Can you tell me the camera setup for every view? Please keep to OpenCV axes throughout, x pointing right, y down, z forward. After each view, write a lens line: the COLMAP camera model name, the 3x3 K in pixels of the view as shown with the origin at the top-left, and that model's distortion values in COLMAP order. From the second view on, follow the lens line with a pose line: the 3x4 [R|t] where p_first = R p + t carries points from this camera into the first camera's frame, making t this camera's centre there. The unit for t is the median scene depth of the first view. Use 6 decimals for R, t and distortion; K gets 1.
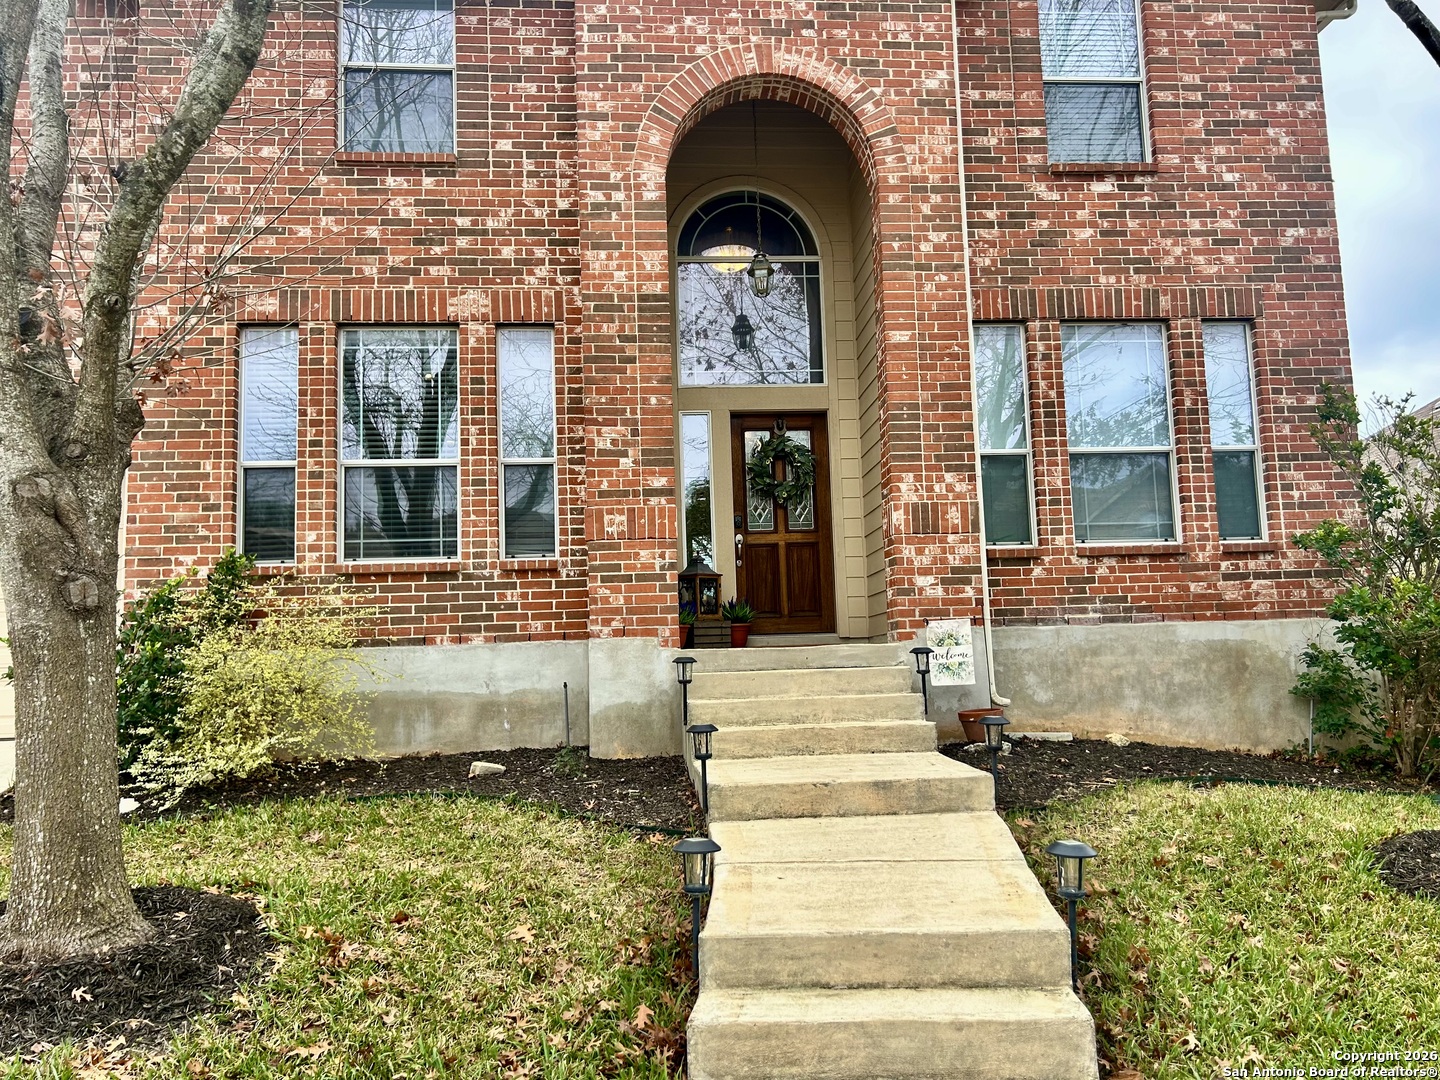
lens RADIAL K [[1111.7, 0, 721.8], [0, 1111.7, 547.7], [0, 0, 1]] dist [0.055345, -0.061291]
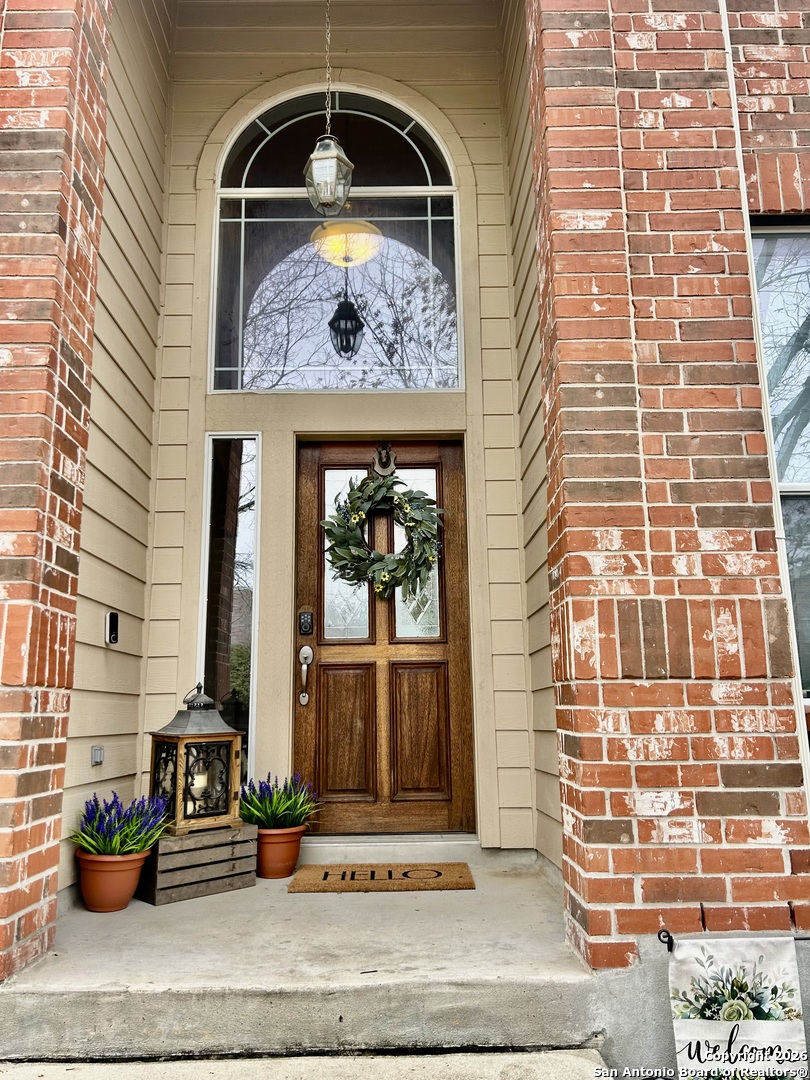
lens RADIAL K [[833.7, 0, 399.3], [0, 833.7, 535.8], [0, 0, 1]] dist [0.055345, -0.061291]
pose [[0.997168, 0.002262, -0.075176, 0.112233], [-0.009249, 0.995649, -0.092724, -0.034343], [0.074639, 0.093157, 0.992850, 0.679016]]
